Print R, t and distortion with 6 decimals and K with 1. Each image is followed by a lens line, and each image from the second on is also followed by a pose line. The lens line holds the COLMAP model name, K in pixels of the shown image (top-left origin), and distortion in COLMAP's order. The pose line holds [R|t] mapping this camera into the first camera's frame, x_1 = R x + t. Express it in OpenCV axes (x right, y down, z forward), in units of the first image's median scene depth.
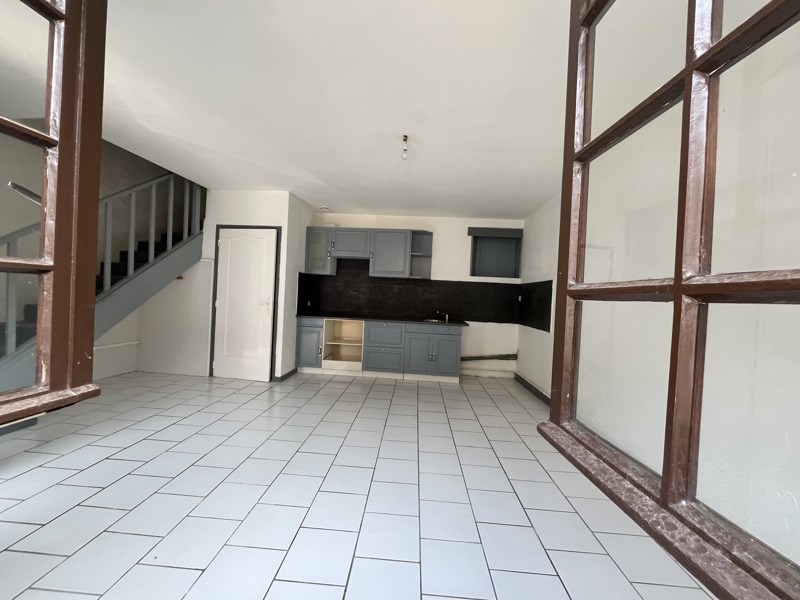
lens RADIAL K [[322.9, 0, 400.0], [0, 322.9, 300.0], [0, 0, 1]] dist [0.002307, 0.000045]
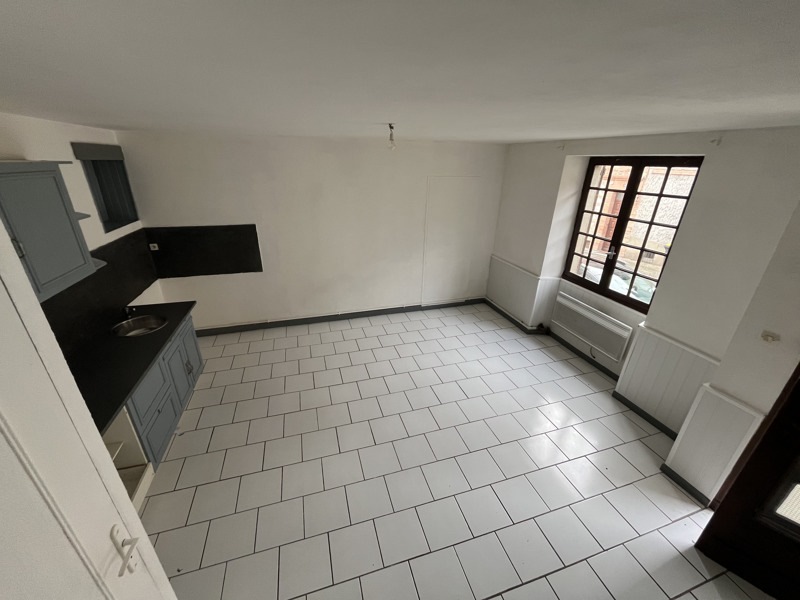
lens RADIAL K [[322.9, 0, 400.0], [0, 322.9, 300.0], [0, 0, 1]] dist [0.002307, 0.000045]
pose [[-0.343174, -0.419663, 0.840306, -0.538925], [-0.029206, 0.898971, 0.437033, -0.248723], [-0.938818, 0.125437, -0.320760, 0.725781]]
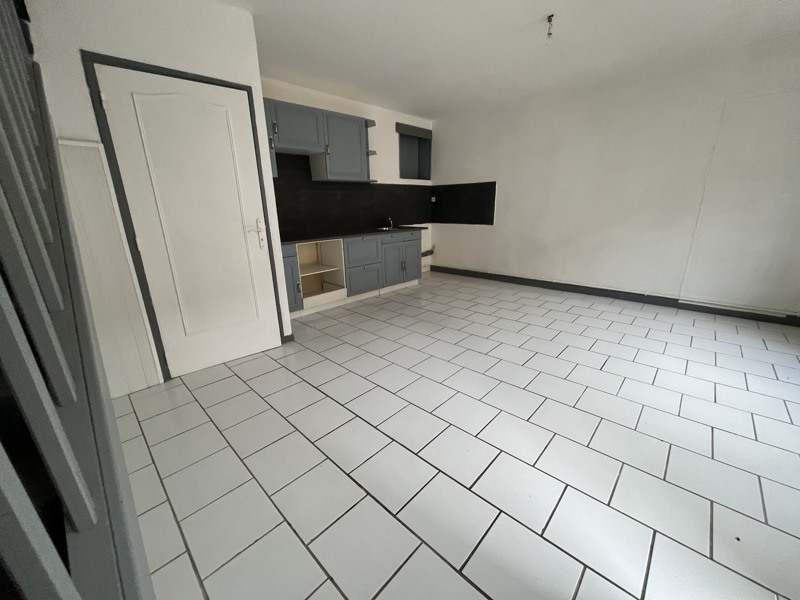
lens RADIAL K [[322.9, 0, 400.0], [0, 322.9, 300.0], [0, 0, 1]] dist [0.002307, 0.000045]
pose [[0.642257, -0.277359, 0.714548, -0.609657], [0.056964, 0.946928, 0.316359, -0.035576], [-0.764370, -0.162480, 0.623970, 0.339683]]
